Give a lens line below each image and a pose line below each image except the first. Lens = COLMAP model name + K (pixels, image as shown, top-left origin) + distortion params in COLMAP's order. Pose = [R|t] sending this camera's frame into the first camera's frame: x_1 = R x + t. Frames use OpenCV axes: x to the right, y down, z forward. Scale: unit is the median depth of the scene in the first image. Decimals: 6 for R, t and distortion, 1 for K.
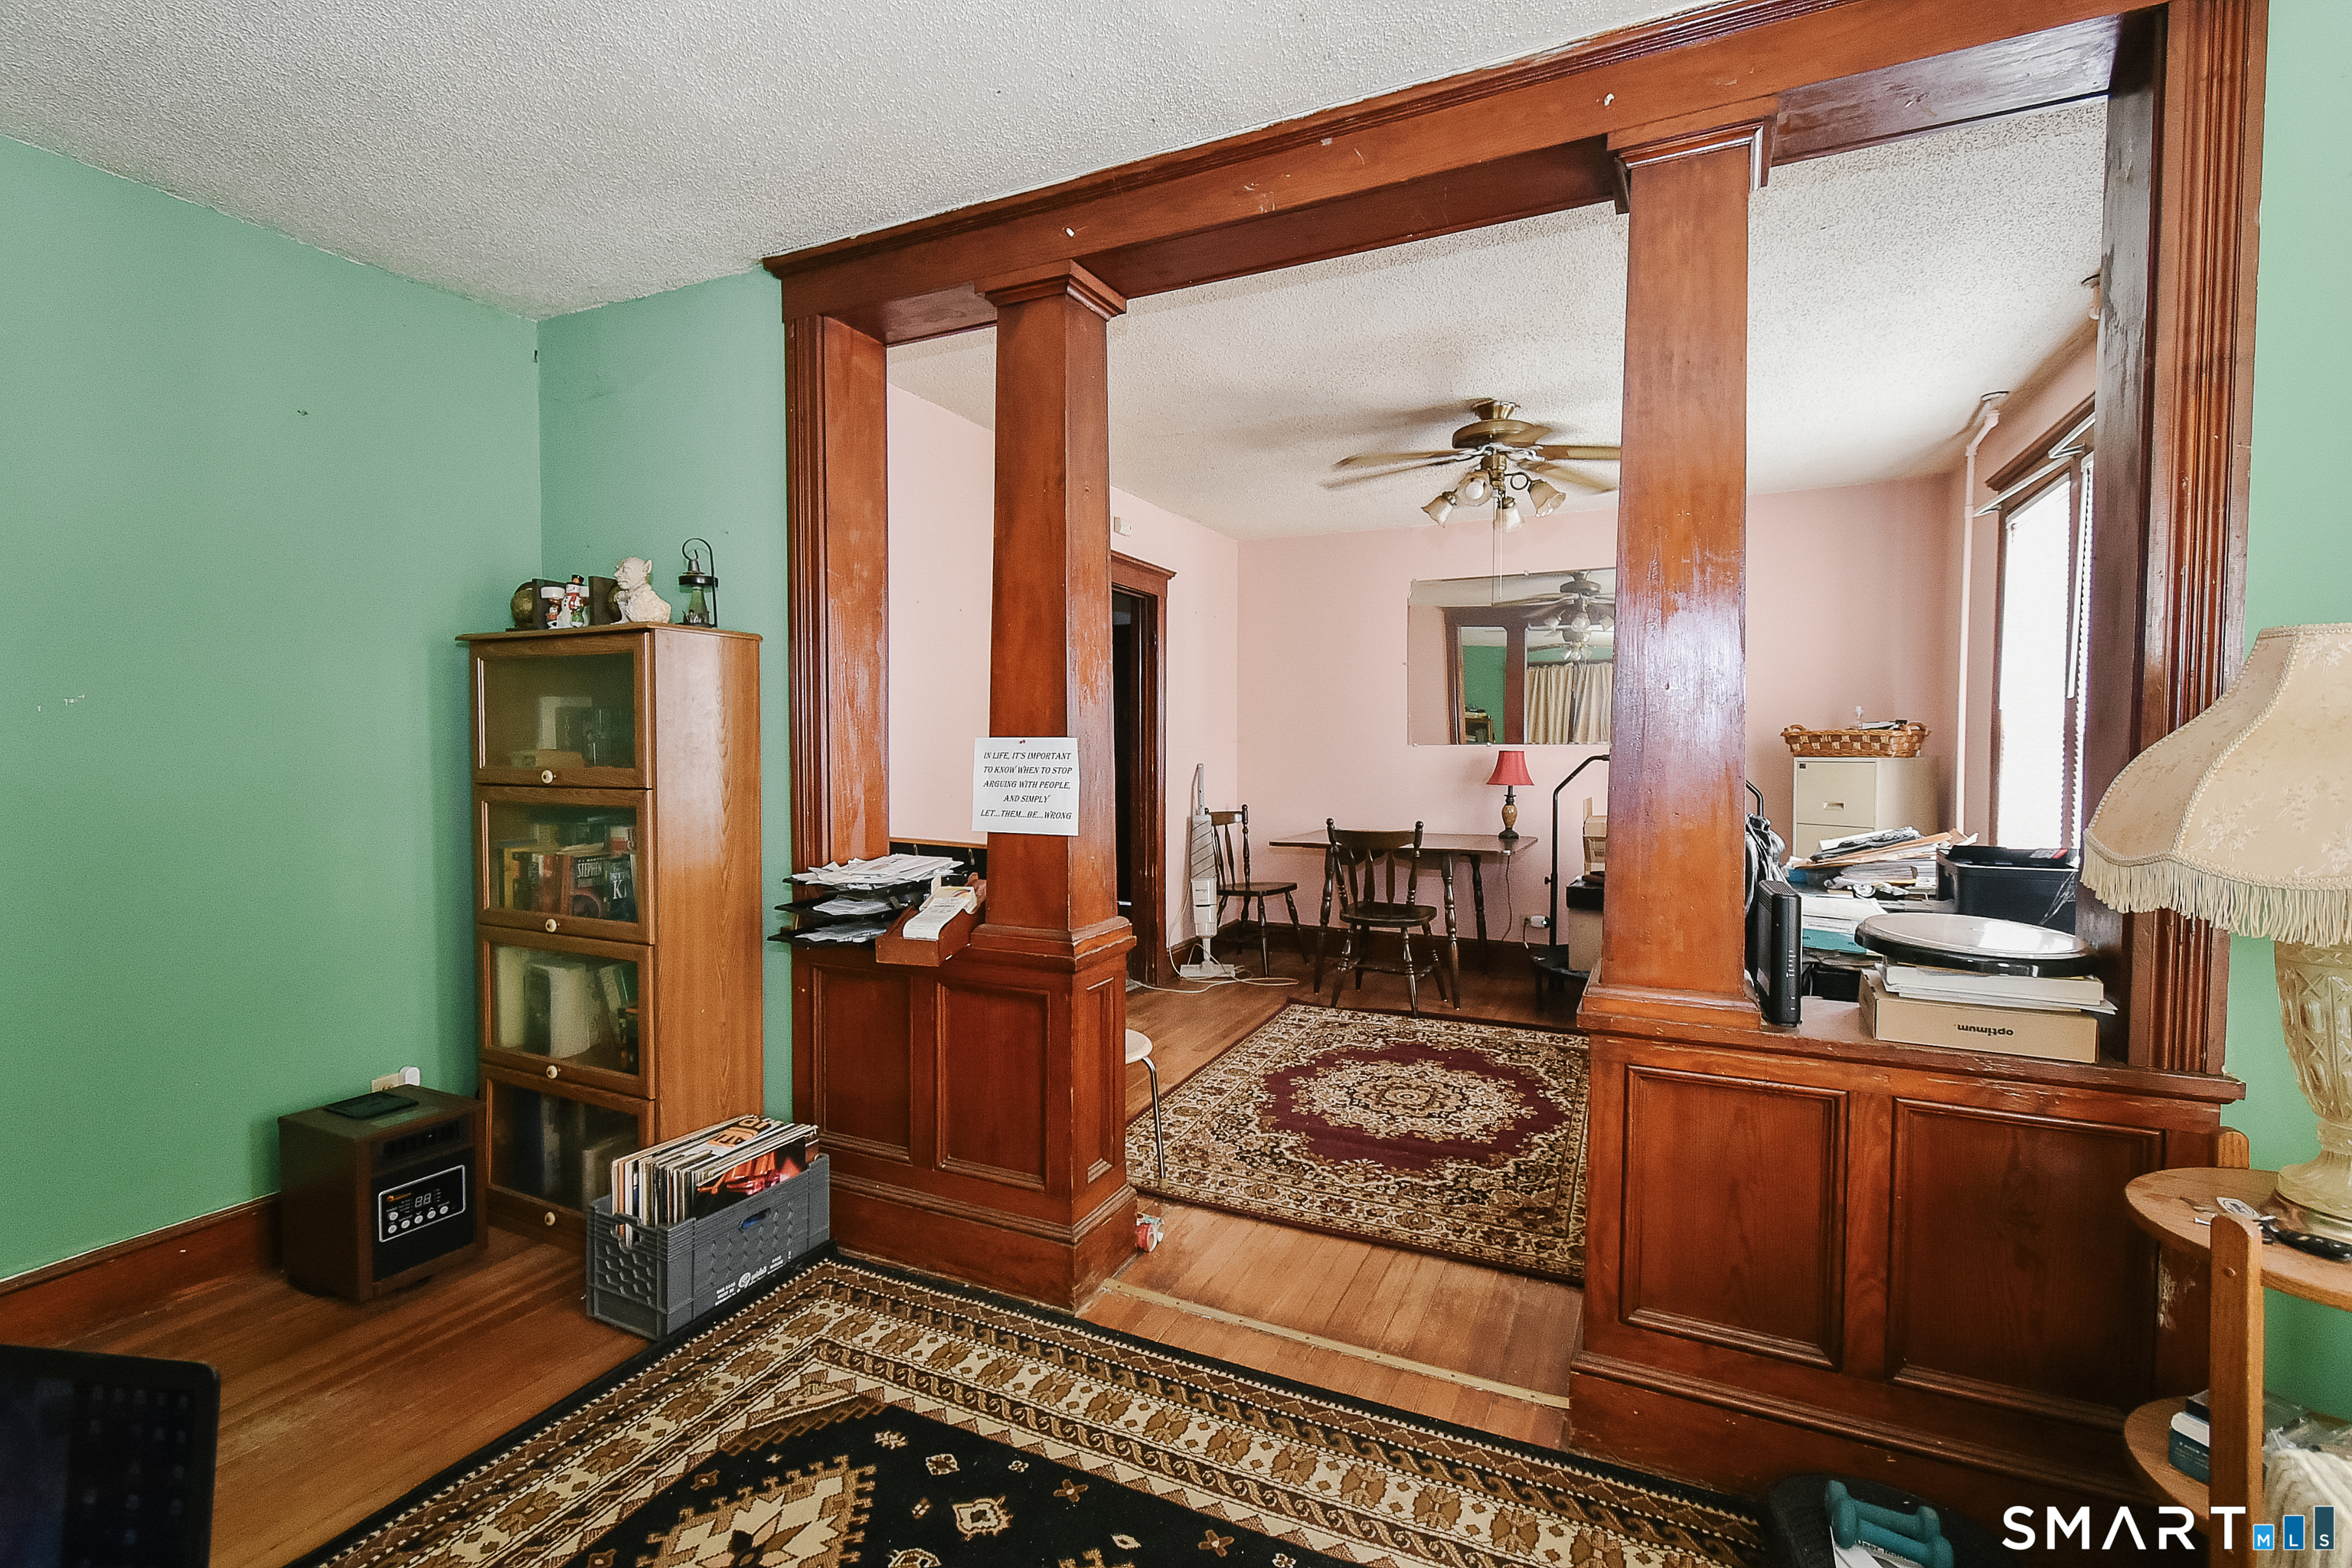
lens RADIAL K [[1056.7, 0, 1183.3], [0, 1056.7, 782.9], [0, 0, 1]] dist [0.002693, 0.000230]
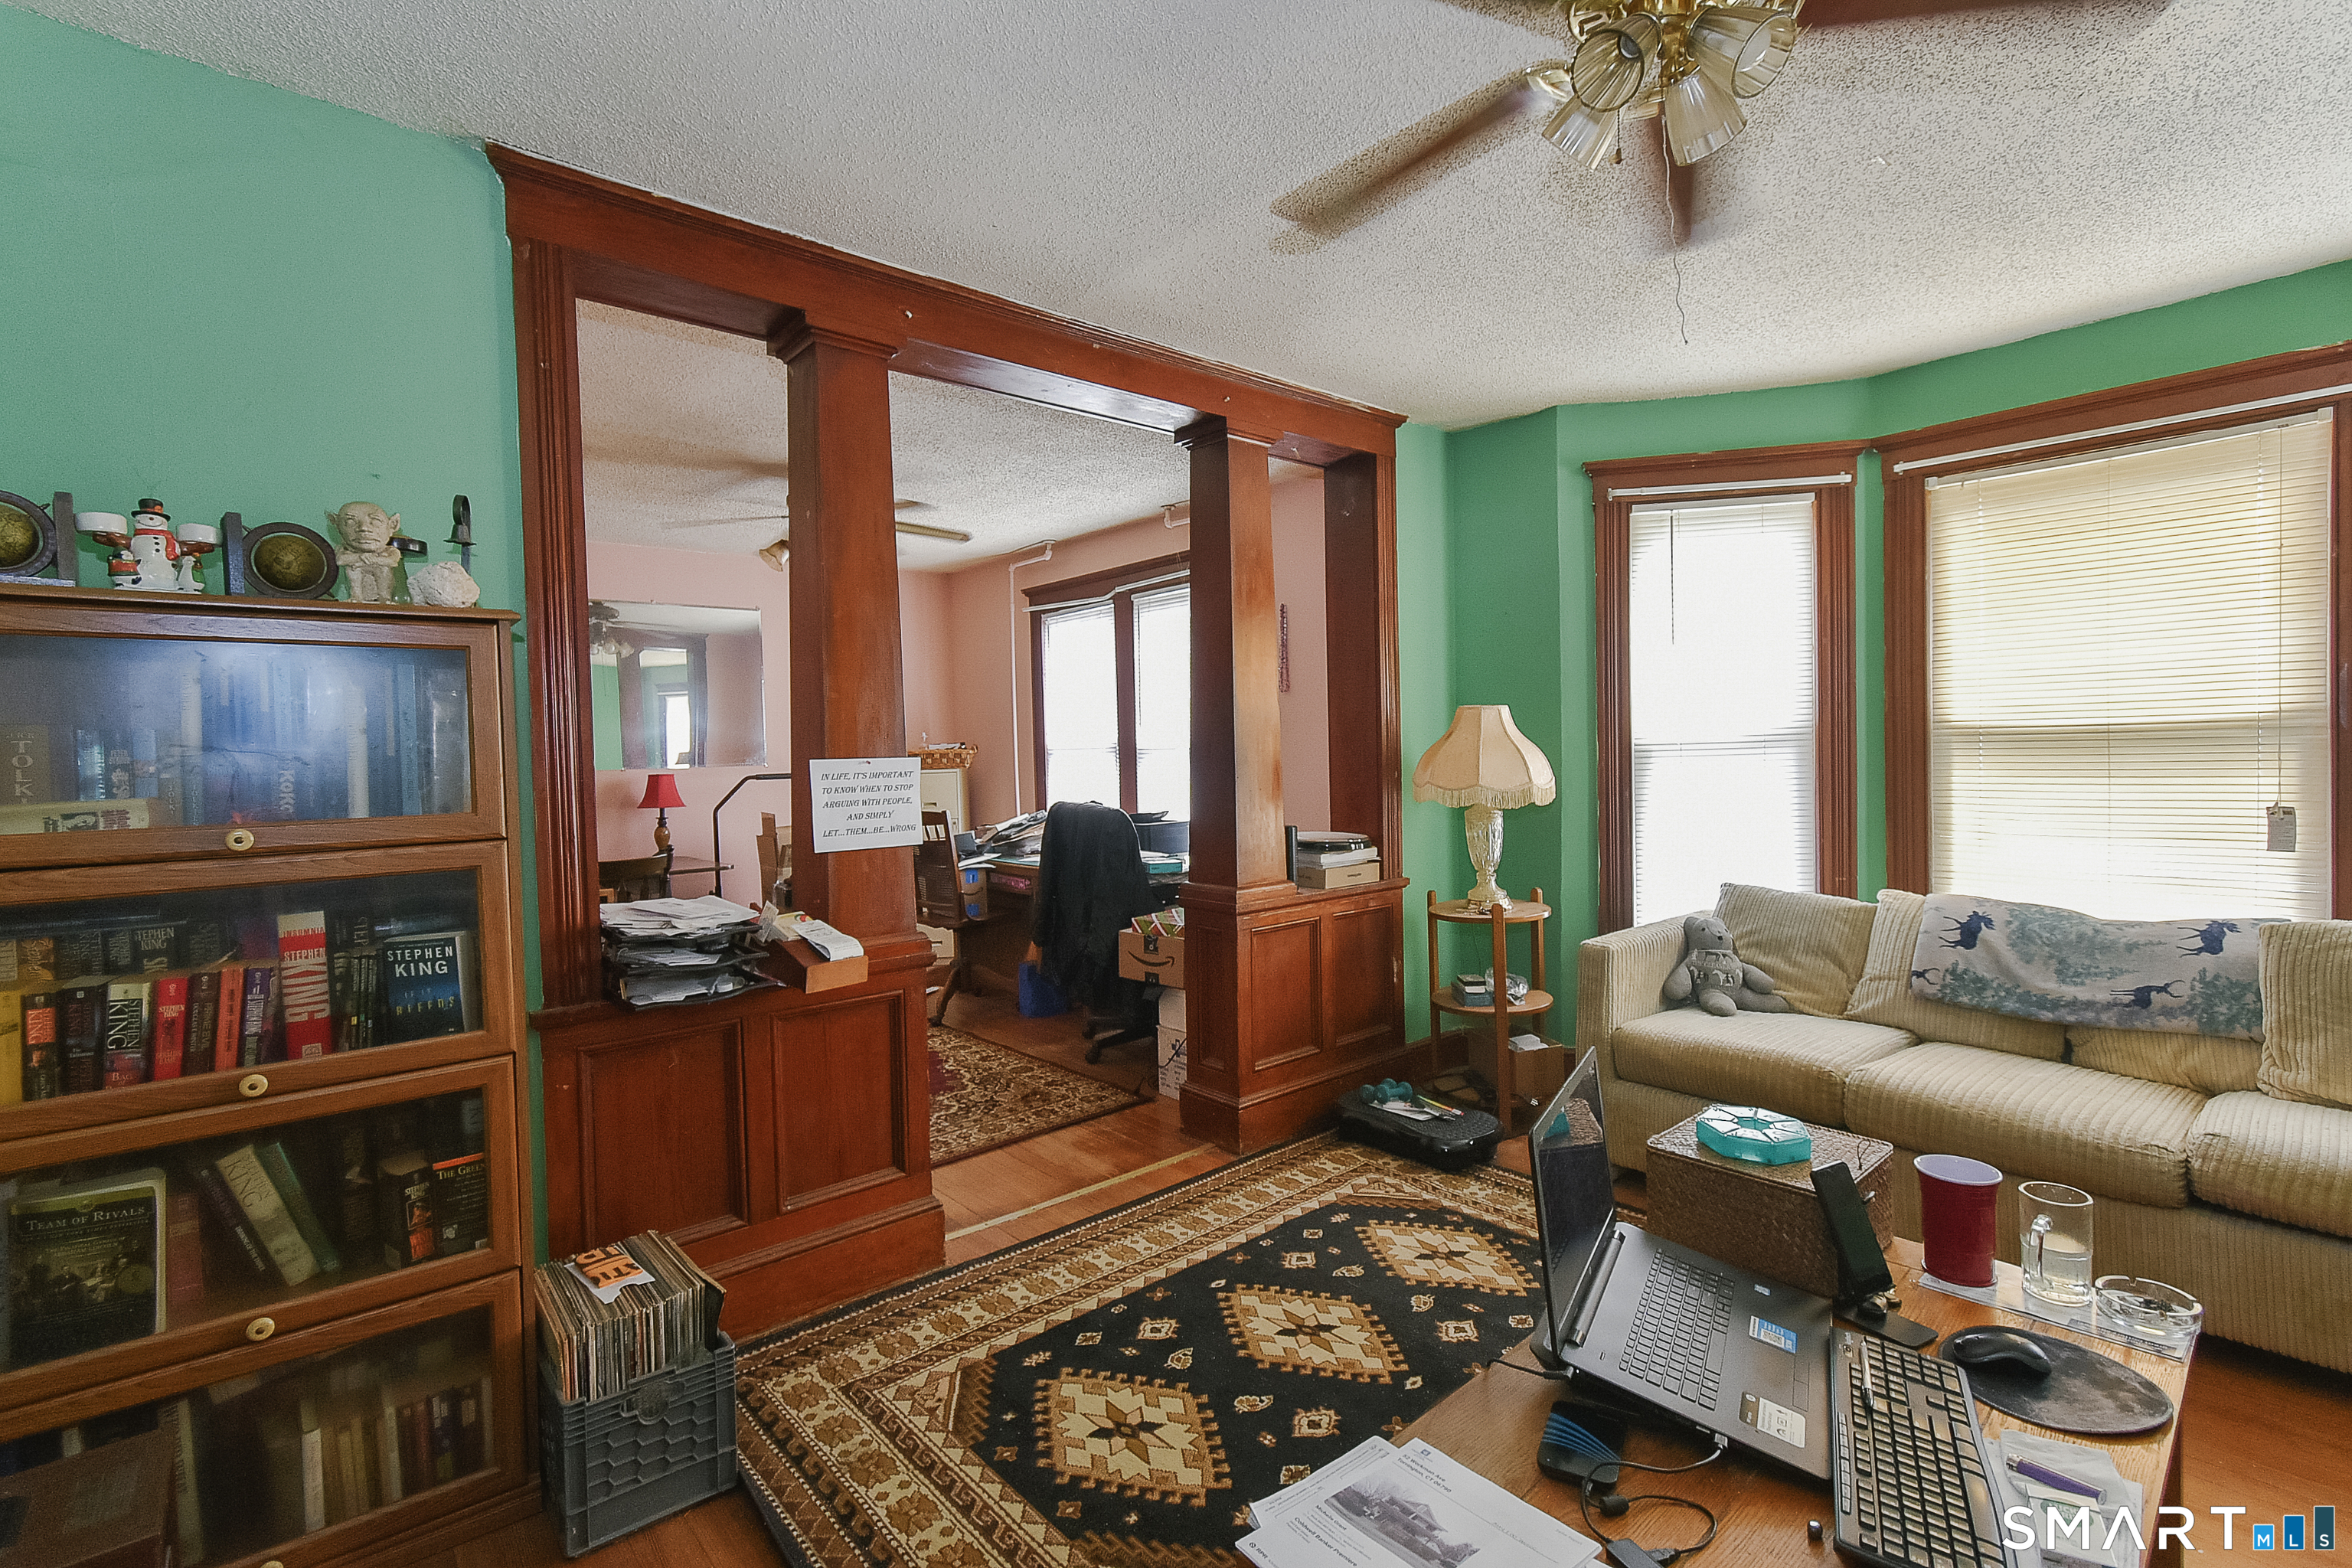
lens RADIAL K [[1056.7, 0, 1187.6], [0, 1056.7, 779.7], [0, 0, 1]] dist [0.002693, 0.000230]
pose [[0.399458, -0.036737, 0.916015, -1.051187], [0.063092, 0.997929, 0.012509, -0.015246], [-0.914578, 0.052796, 0.400949, 0.294008]]
